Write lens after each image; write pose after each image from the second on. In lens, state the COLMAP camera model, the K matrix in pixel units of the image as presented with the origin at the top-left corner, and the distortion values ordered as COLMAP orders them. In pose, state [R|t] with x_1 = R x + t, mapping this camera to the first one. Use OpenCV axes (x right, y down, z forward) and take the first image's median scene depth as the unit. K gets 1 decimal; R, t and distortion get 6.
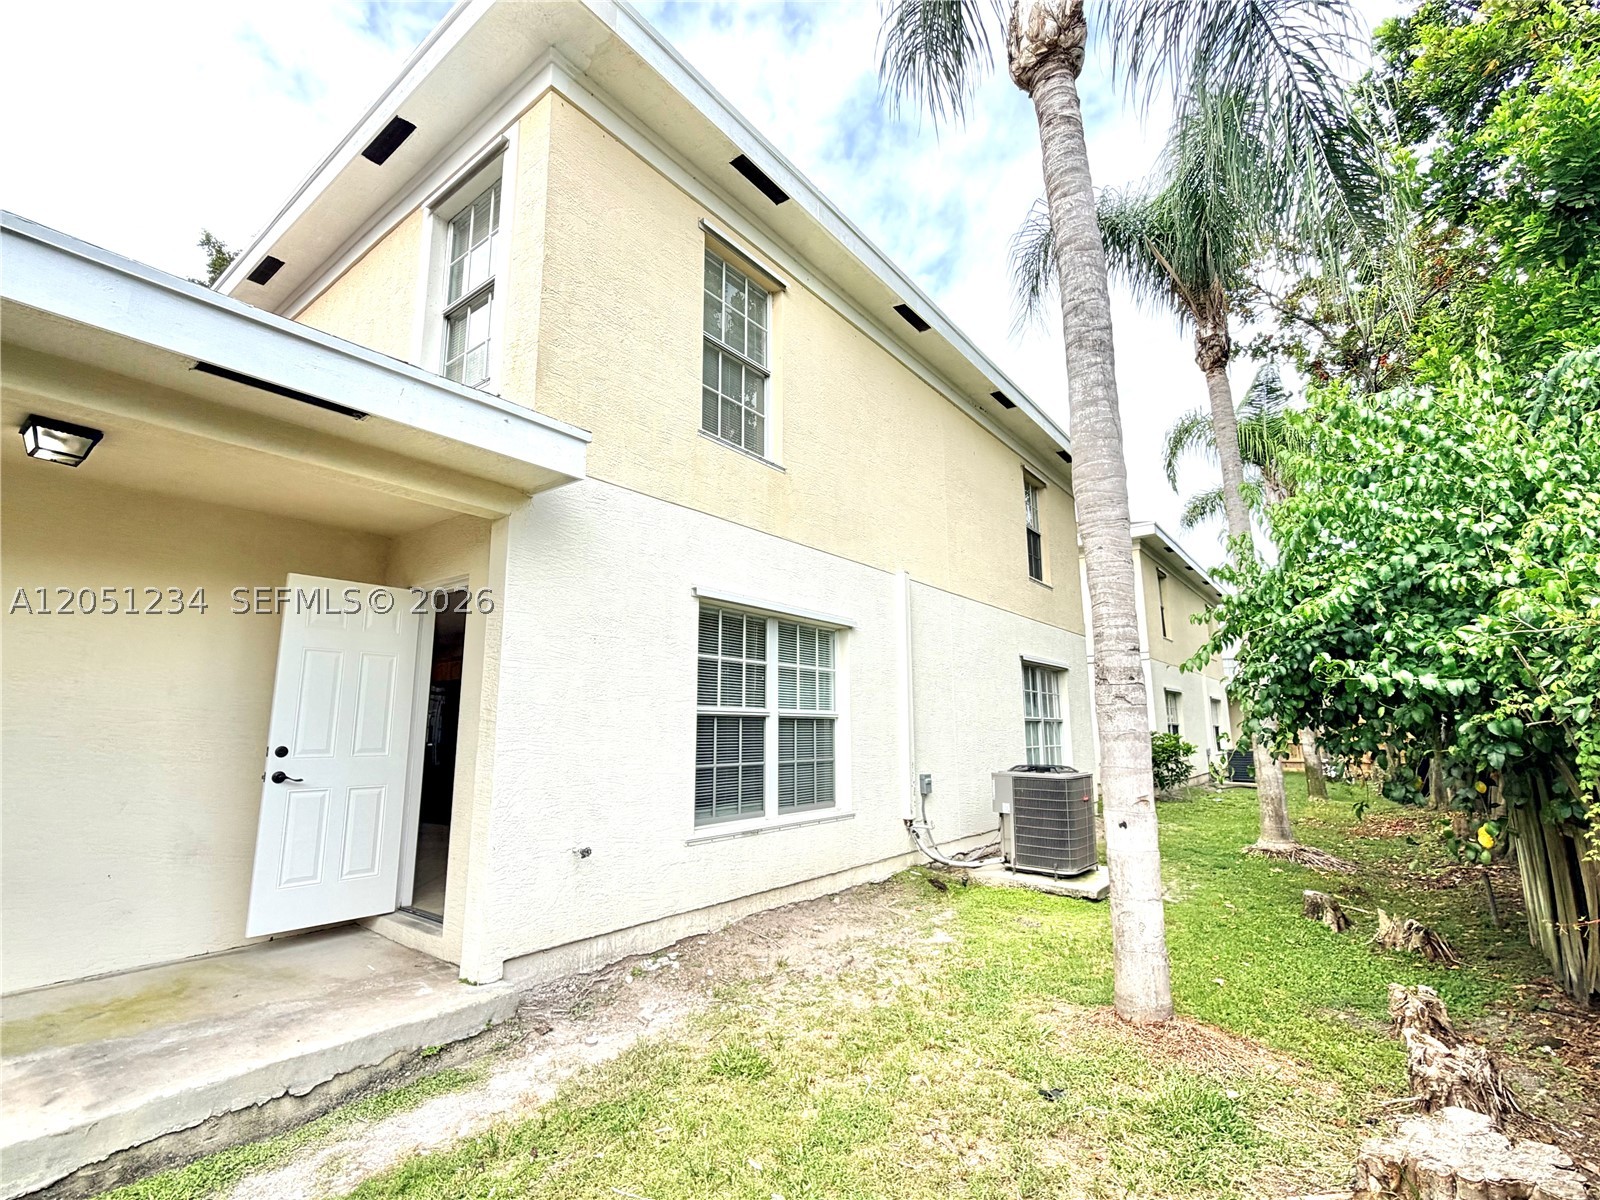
lens RADIAL K [[743.3, 0, 792.8], [0, 743.3, 604.8], [0, 0, 1]] dist [-0.001630, 0.001191]
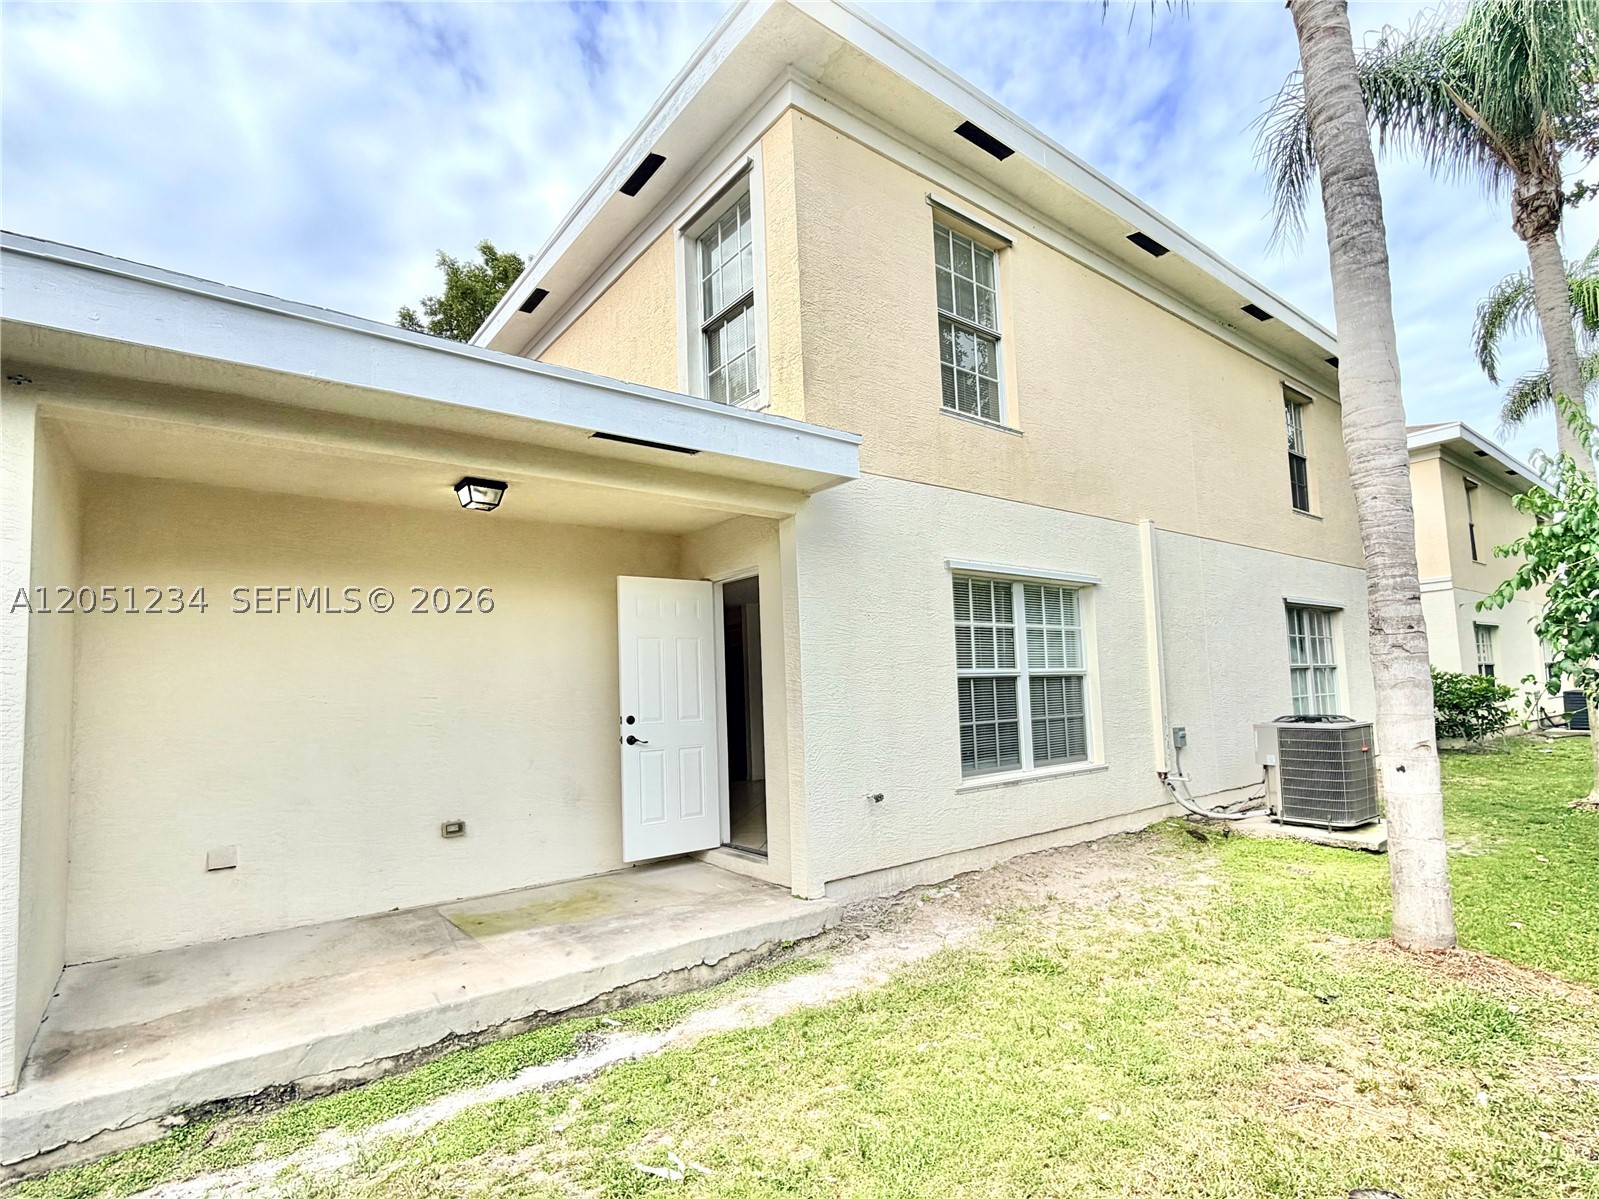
lens RADIAL K [[781.9, 0, 820.0], [0, 781.9, 638.4], [0, 0, 1]] dist [0.001543, -0.000856]
pose [[0.970493, -0.049614, -0.235972, -0.055092], [0.073335, 0.992977, 0.092832, -0.033057], [0.229709, -0.107398, 0.967316, -0.162788]]
